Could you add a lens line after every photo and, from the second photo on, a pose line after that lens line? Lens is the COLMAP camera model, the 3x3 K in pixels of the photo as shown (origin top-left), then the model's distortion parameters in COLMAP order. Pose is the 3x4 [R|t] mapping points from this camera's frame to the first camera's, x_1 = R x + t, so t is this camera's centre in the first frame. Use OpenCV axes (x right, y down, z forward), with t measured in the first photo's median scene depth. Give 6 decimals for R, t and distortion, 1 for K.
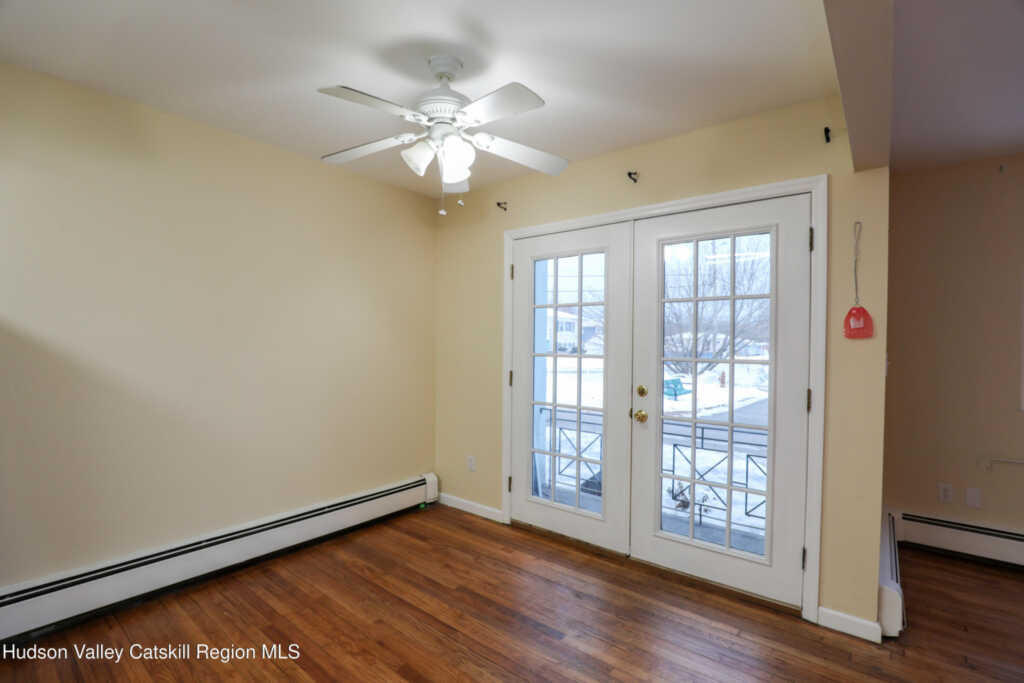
lens RADIAL K [[470.2, 0, 506.8], [0, 470.2, 345.7], [0, 0, 1]] dist [-0.028881, 0.000633]
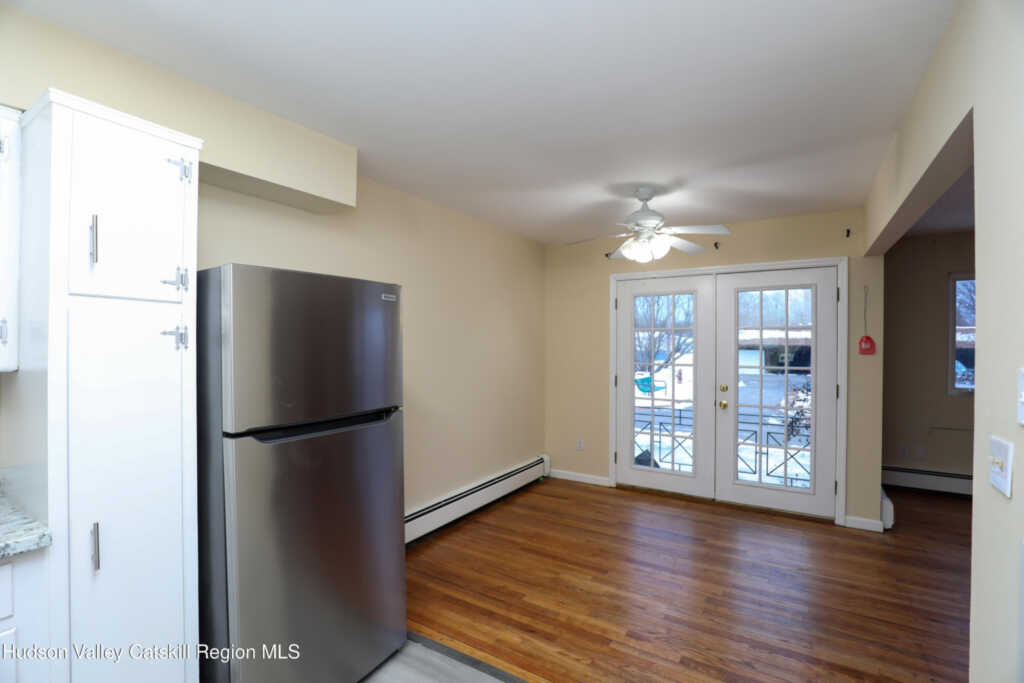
lens RADIAL K [[471.9, 0, 508.8], [0, 471.9, 343.9], [0, 0, 1]] dist [-0.025623, 0.000276]
pose [[0.993228, -0.010168, 0.115736, -0.606358], [0.010489, 0.999943, -0.002172, -0.052396], [-0.115707, 0.003372, 0.993278, -0.445262]]
